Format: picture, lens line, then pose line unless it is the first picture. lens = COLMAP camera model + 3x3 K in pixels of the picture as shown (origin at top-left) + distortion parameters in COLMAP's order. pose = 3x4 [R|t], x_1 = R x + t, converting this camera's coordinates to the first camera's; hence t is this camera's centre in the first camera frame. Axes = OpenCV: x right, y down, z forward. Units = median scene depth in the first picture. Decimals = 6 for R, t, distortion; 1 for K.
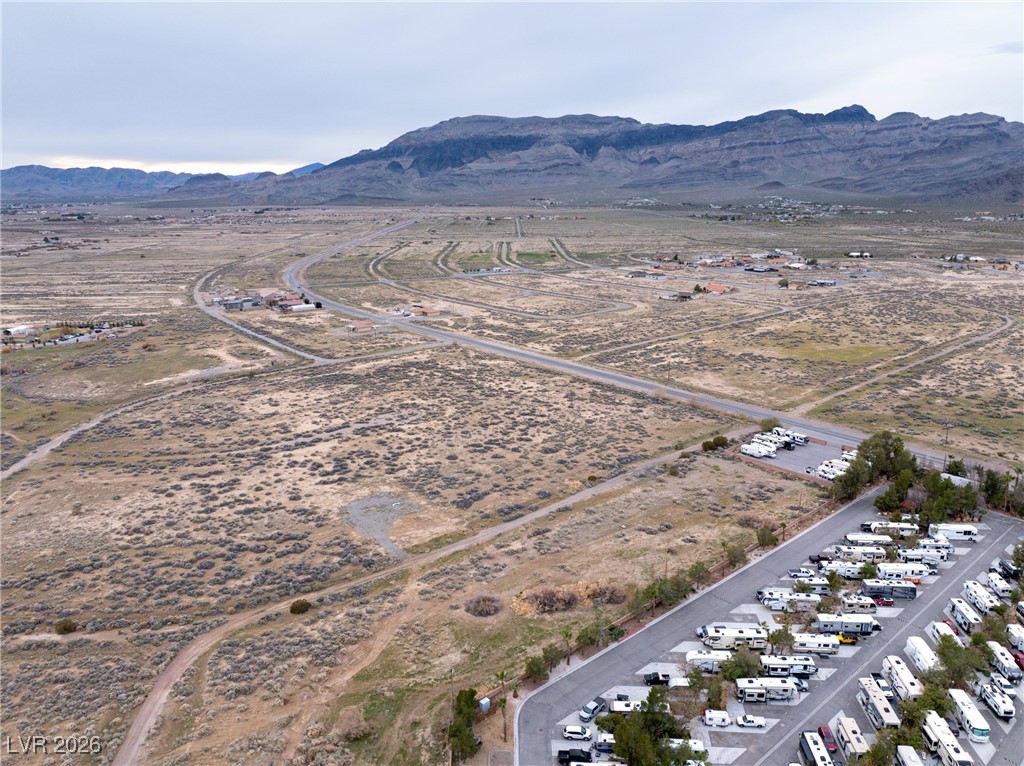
lens RADIAL K [[720.5, 0, 528.6], [0, 720.5, 377.7], [0, 0, 1]] dist [-0.045558, 0.014897]
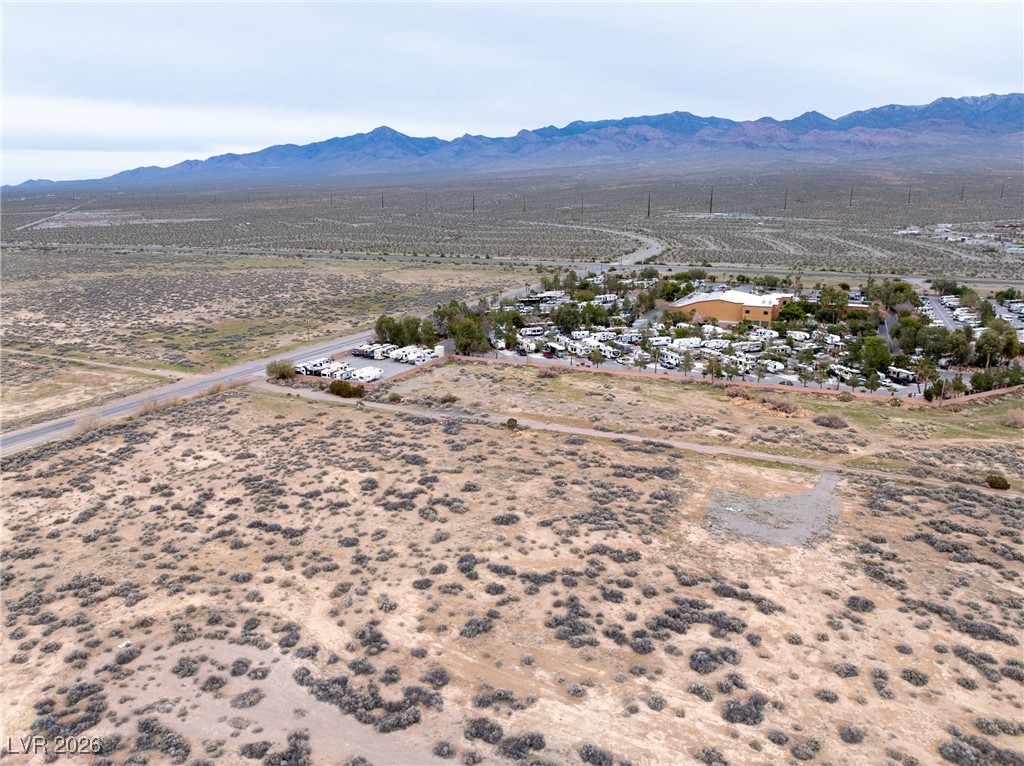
lens RADIAL K [[720.5, 0, 513.8], [0, 720.5, 374.1], [0, 0, 1]] dist [-0.045558, 0.014897]
pose [[-0.399837, -0.215433, 0.890909, -0.409058], [0.240576, 0.913242, 0.328803, -0.109626], [-0.884451, 0.345799, -0.313320, 0.868032]]
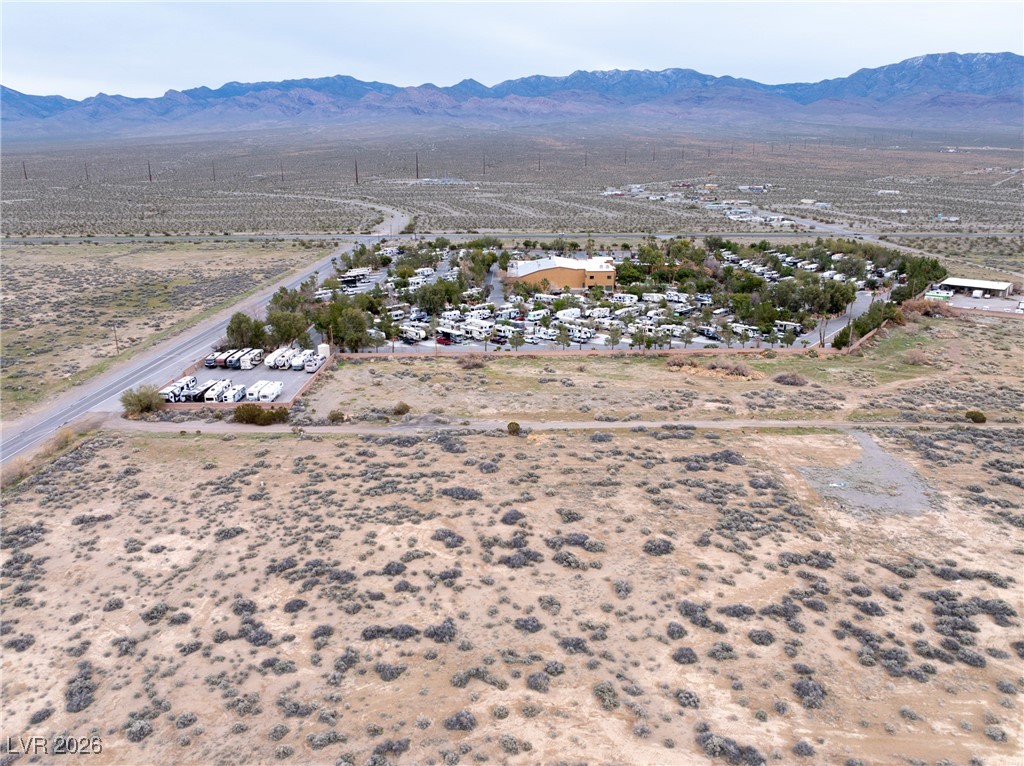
lens RADIAL K [[720.5, 0, 514.7], [0, 720.5, 376.0], [0, 0, 1]] dist [-0.045558, 0.014897]
pose [[-0.751690, -0.182859, 0.633660, -0.225200], [0.176555, 0.869933, 0.460483, -0.141810], [-0.635445, 0.458016, -0.621635, 0.985702]]
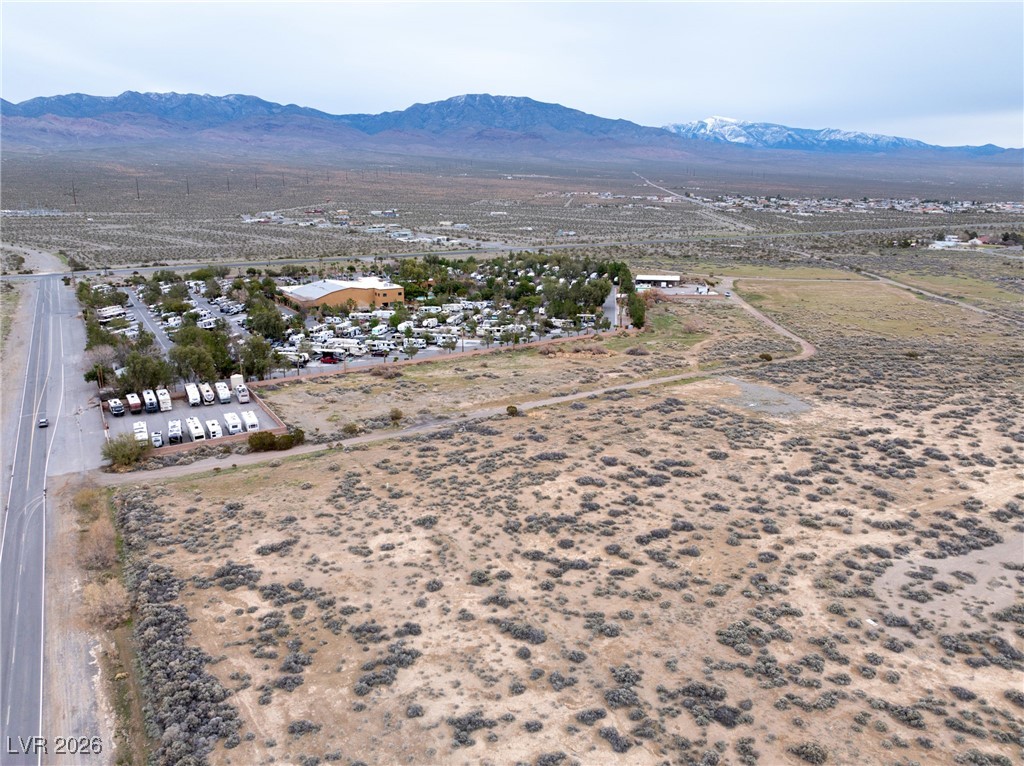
lens RADIAL K [[720.5, 0, 519.1], [0, 720.5, 375.5], [0, 0, 1]] dist [-0.045558, 0.014897]
pose [[-0.987813, -0.037353, 0.151098, -0.024146], [0.042070, 0.870568, 0.490247, -0.190857], [-0.149853, 0.490629, -0.858387, 1.169613]]
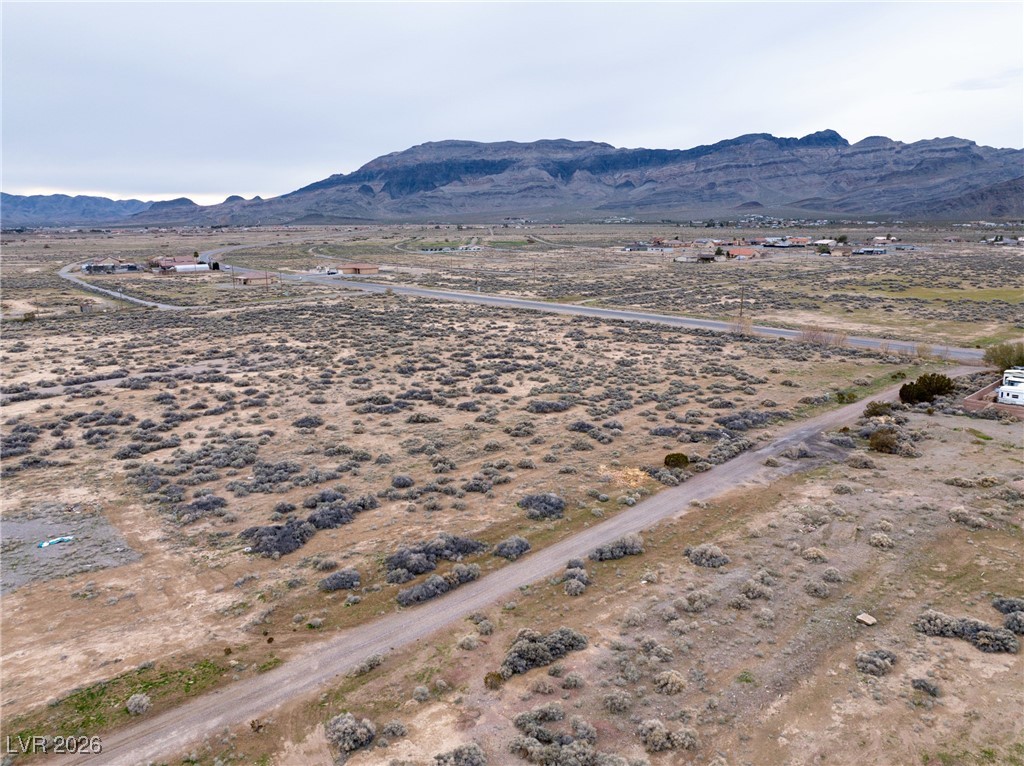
lens RADIAL K [[720.5, 0, 516.9], [0, 720.5, 380.5], [0, 0, 1]] dist [-0.045558, 0.014897]
pose [[0.999800, -0.010612, 0.016935, 0.003165], [0.011260, 0.999190, -0.038642, 0.080921], [-0.016511, 0.038825, 0.999110, 0.461791]]
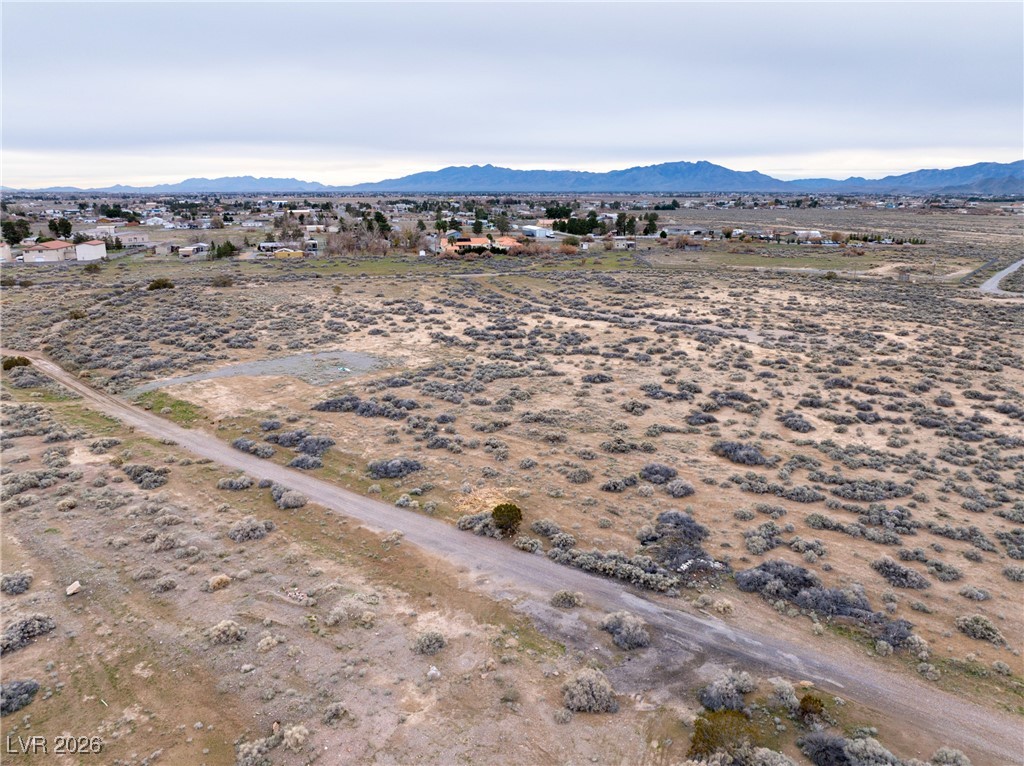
lens RADIAL K [[720.5, 0, 513.1], [0, 720.5, 379.1], [0, 0, 1]] dist [-0.045558, 0.014897]
pose [[0.169073, 0.250260, -0.953302, 0.235265], [-0.254437, 0.945524, 0.203092, 0.027096], [0.952196, 0.208217, 0.223538, 0.664444]]
